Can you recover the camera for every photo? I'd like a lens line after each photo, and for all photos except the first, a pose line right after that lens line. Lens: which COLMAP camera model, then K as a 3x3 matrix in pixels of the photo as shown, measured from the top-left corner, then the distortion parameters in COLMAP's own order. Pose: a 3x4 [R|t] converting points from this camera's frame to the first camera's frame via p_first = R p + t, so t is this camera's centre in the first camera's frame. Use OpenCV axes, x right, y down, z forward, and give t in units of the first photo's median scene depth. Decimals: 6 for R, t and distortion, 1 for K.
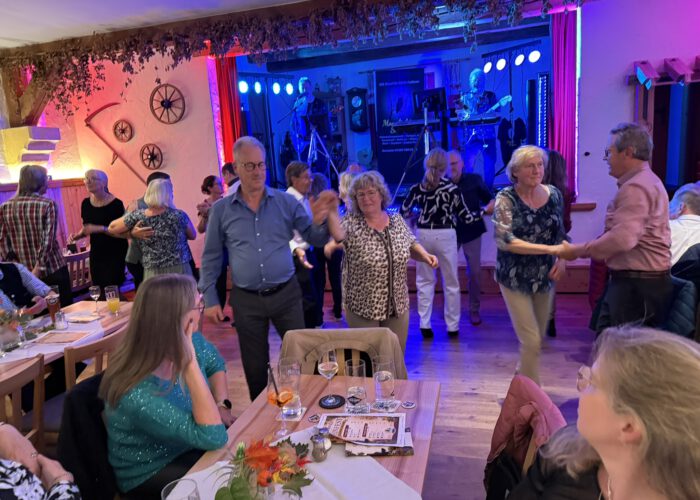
lens RADIAL K [[498.4, 0, 351.0], [0, 498.4, 255.4], [0, 0, 1]] dist [0.052820, -0.058568]
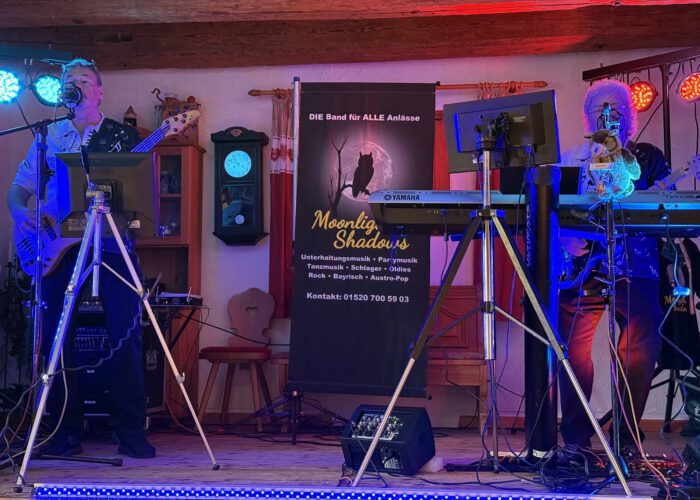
lens RADIAL K [[985.8, 0, 350.0], [0, 985.8, 250.0], [0, 0, 1]] dist [0.109068, -0.064558]
pose [[0.985424, 0.087305, 0.146004, -0.011025], [-0.042227, 0.956937, -0.287209, -0.061009], [-0.164791, 0.276857, 0.946675, 0.440609]]
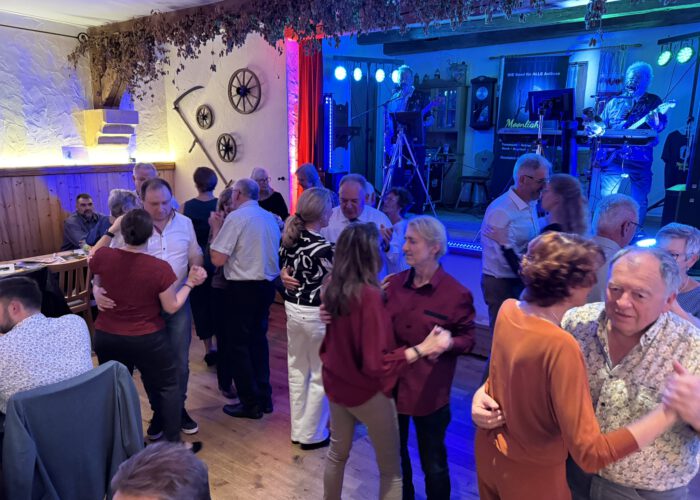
lens RADIAL K [[498.4, 0, 351.0], [0, 498.4, 255.4], [0, 0, 1]] dist [0.052820, -0.058568]
pose [[0.942642, 0.148185, -0.299111, 0.128242], [-0.134177, 0.988693, 0.066960, -0.097471], [0.305652, -0.022986, 0.951866, 0.198469]]
